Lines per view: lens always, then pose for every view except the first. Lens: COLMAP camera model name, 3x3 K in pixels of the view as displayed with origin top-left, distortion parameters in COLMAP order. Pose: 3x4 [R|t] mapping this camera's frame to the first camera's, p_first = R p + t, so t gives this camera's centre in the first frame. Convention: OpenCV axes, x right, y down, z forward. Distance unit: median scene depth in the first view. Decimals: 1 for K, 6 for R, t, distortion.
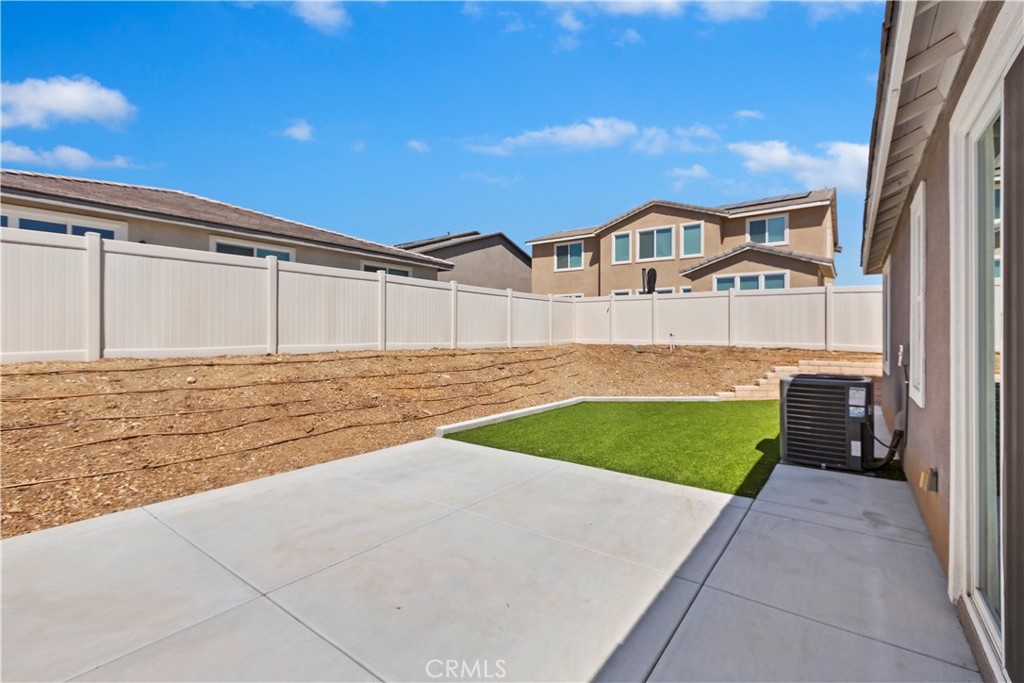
lens RADIAL K [[451.5, 0, 511.8], [0, 451.5, 336.8], [0, 0, 1]] dist [-0.000766, -0.000357]
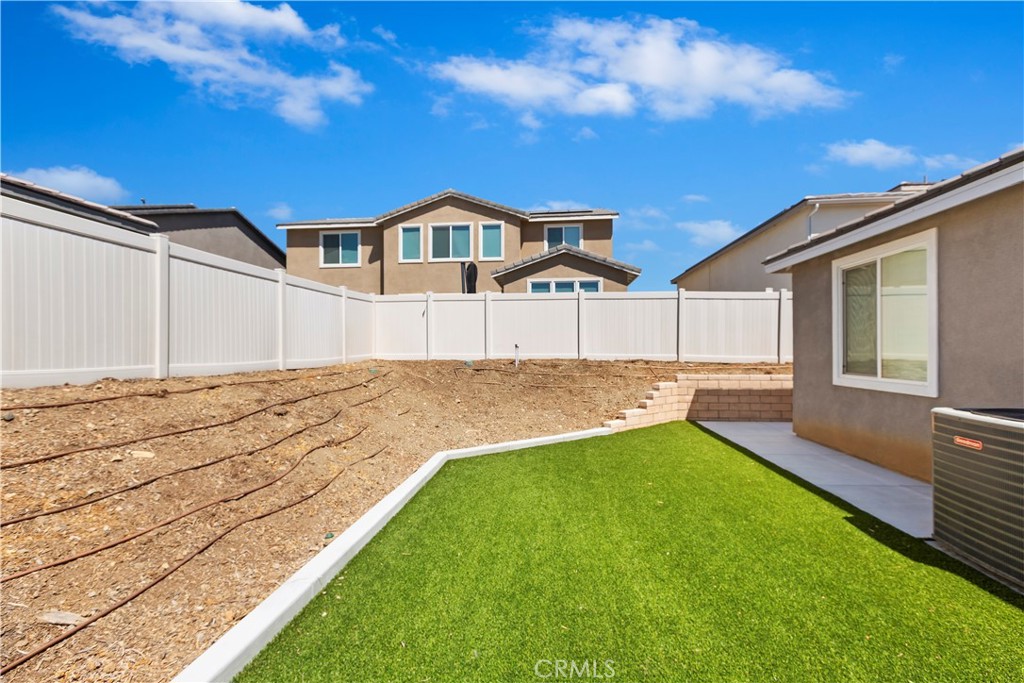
lens RADIAL K [[451.5, 0, 511.8], [0, 451.5, 336.8], [0, 0, 1]] dist [-0.000766, -0.000357]
pose [[0.853727, 0.003384, 0.520710, -0.036888], [0.013217, 0.999516, -0.028166, 0.001091], [-0.520553, 0.030928, 0.853269, 0.243267]]
